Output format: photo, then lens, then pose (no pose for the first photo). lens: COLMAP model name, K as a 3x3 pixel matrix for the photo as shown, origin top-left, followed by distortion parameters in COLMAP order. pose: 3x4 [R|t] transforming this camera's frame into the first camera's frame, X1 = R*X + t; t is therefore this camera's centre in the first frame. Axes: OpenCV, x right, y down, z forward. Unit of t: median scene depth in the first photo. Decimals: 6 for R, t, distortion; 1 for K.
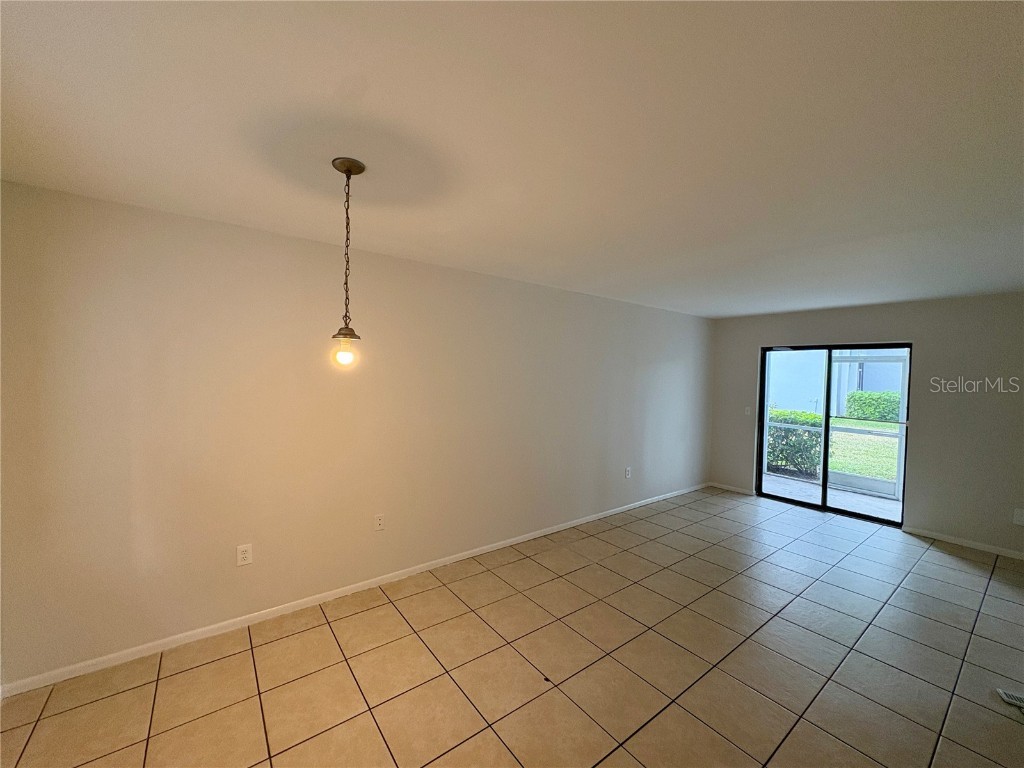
lens RADIAL K [[405.1, 0, 512.0], [0, 405.1, 384.0], [0, 0, 1]] dist [-0.000174, 0.000070]
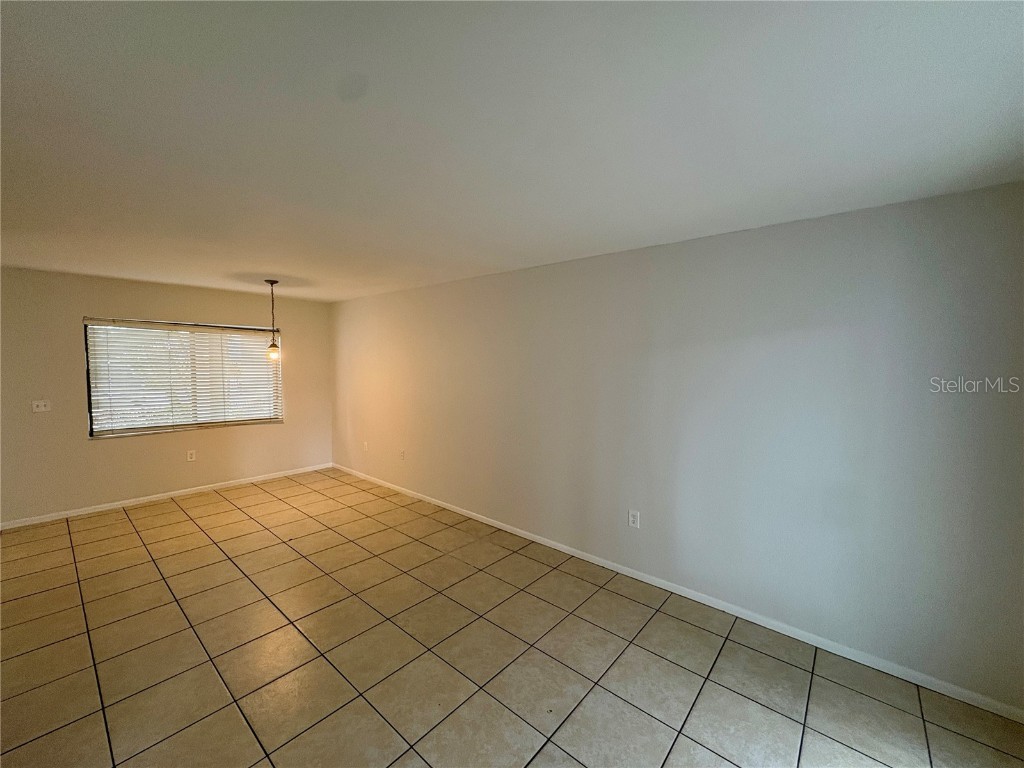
lens RADIAL K [[405.1, 0, 512.0], [0, 405.1, 384.0], [0, 0, 1]] dist [-0.000174, 0.000070]
pose [[0.209042, 0.023222, -0.977631, 1.433690], [-0.035492, 0.999240, 0.016146, 0.013582], [0.977262, 0.031323, 0.209707, 1.136999]]
